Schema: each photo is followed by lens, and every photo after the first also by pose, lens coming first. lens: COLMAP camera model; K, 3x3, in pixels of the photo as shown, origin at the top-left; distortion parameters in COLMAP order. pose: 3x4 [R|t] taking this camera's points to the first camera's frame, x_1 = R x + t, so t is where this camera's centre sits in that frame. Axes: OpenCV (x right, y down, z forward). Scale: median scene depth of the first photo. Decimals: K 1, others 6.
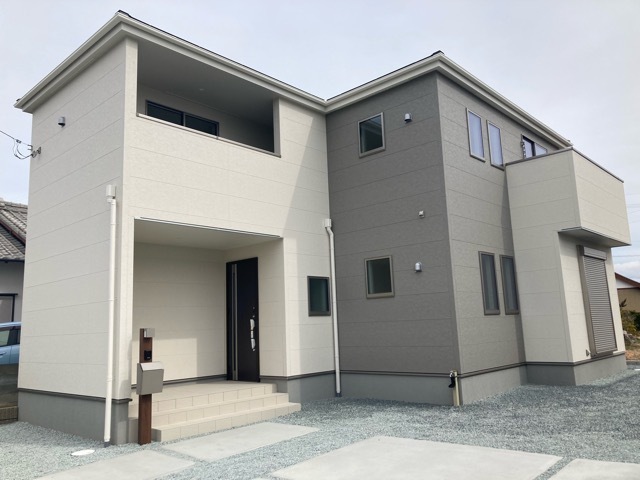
lens RADIAL K [[520.8, 0, 320.0], [0, 520.8, 240.0], [0, 0, 1]] dist [0.021516, -0.001863]
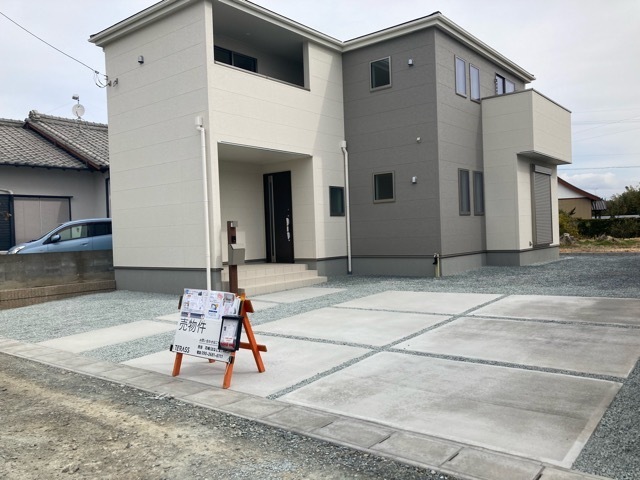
lens RADIAL K [[543.4, 0, 320.0], [0, 543.4, 240.0], [0, 0, 1]] dist [0.101099, -0.279924]
pose [[0.997043, 0.004536, 0.076716, -0.153913], [-0.017627, 0.985139, 0.170849, -0.030435], [-0.074801, -0.171696, 0.982306, -0.378999]]
